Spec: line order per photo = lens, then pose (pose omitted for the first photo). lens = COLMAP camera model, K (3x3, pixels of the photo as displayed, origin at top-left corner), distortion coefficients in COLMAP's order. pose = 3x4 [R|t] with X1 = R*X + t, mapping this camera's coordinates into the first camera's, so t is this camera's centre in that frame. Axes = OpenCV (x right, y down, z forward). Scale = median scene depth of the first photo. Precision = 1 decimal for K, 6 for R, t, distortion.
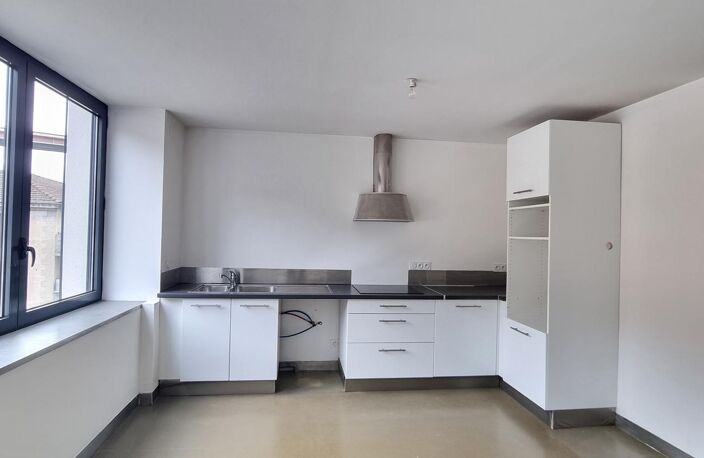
lens RADIAL K [[391.7, 0, 352.0], [0, 391.7, 229.0], [0, 0, 1]] dist [-0.000287, -0.000978]
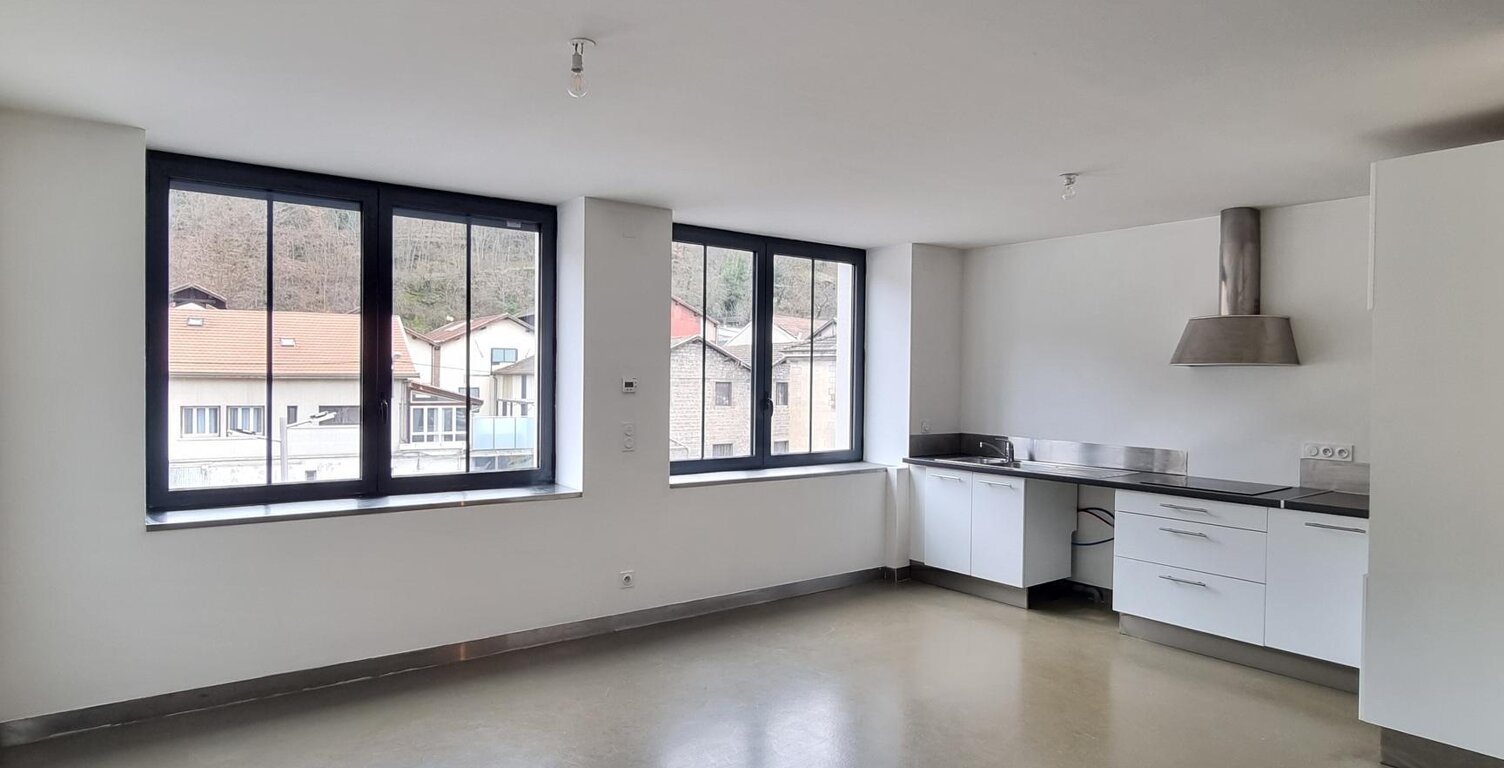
lens RADIAL K [[836.7, 0, 751.6], [0, 836.7, 403.6], [0, 0, 1]] dist [0.002039, 0.000734]
pose [[0.515846, 0.010026, -0.856622, 0.865284], [0.005954, 0.999865, 0.015287, 0.013201], [0.856660, -0.012986, 0.515717, -0.230605]]
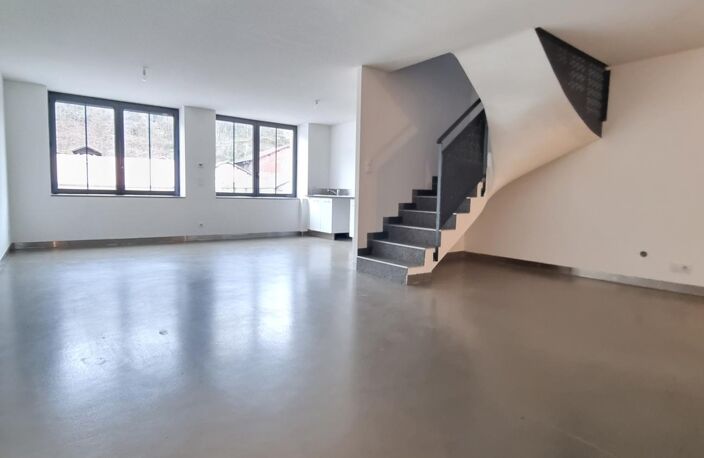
lens RADIAL K [[391.7, 0, 352.0], [0, 391.7, 229.0], [0, 0, 1]] dist [-0.000287, -0.000978]
pose [[0.512855, 0.063168, -0.856148, 1.819194], [-0.005873, 0.997524, 0.070081, 0.195310], [0.858455, -0.030914, 0.511956, -0.080612]]
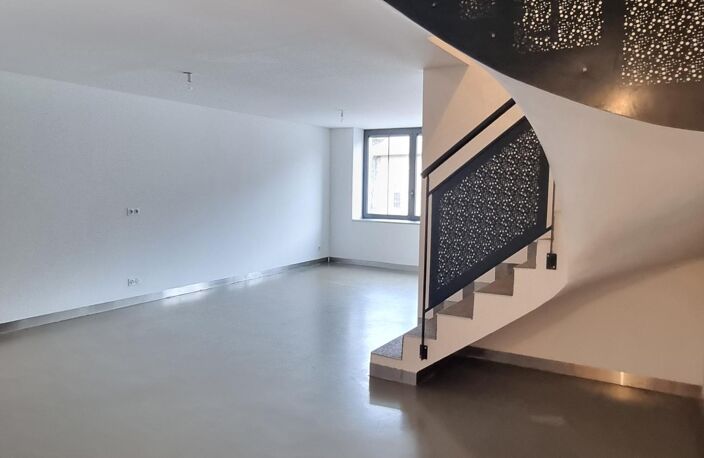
lens RADIAL K [[533.8, 0, 352.0], [0, 533.8, 229.0], [0, 0, 1]] dist [0.000333, -0.000584]
pose [[-0.609733, 0.038164, -0.791688, 1.830268], [-0.019018, 0.997848, 0.062749, 0.048107], [0.792379, 0.053316, -0.607695, 1.359662]]
